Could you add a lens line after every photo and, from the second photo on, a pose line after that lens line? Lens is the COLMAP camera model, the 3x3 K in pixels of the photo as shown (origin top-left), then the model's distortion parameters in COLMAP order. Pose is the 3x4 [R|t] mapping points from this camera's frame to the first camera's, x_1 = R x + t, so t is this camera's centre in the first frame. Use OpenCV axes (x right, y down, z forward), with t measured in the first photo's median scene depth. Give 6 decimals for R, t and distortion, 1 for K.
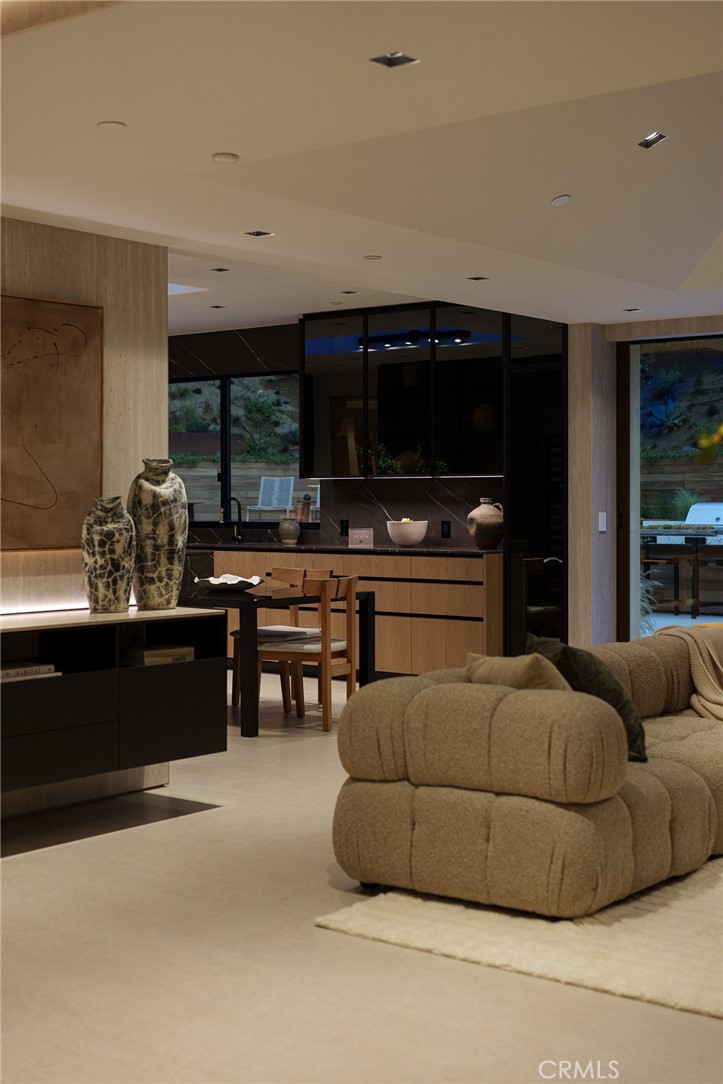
lens RADIAL K [[1533.3, 0, 361.5], [0, 1533.3, 542.0], [0, 0, 1]] dist [0.023853, -0.168250]
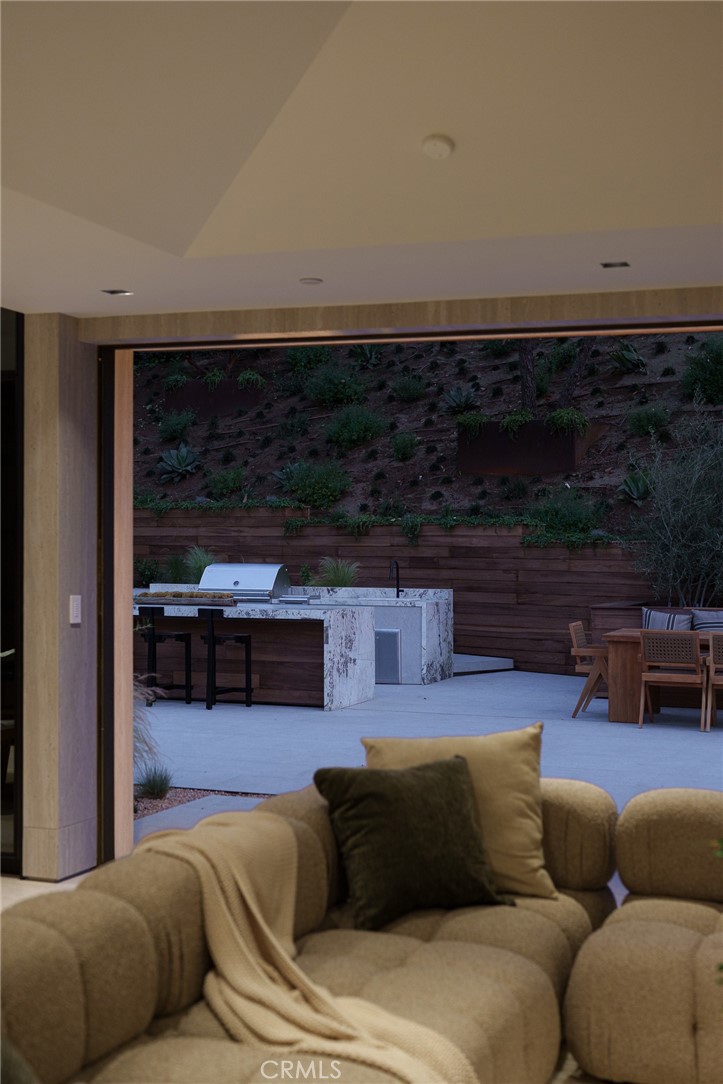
lens RADIAL K [[1533.3, 0, 361.5], [0, 1533.3, 542.0], [0, 0, 1]] dist [0.023853, -0.168250]
pose [[0.951516, 0.003929, 0.307573, 0.043290], [0.005610, 0.999530, -0.030125, -0.013509], [-0.307547, 0.030390, 0.951048, 0.200544]]
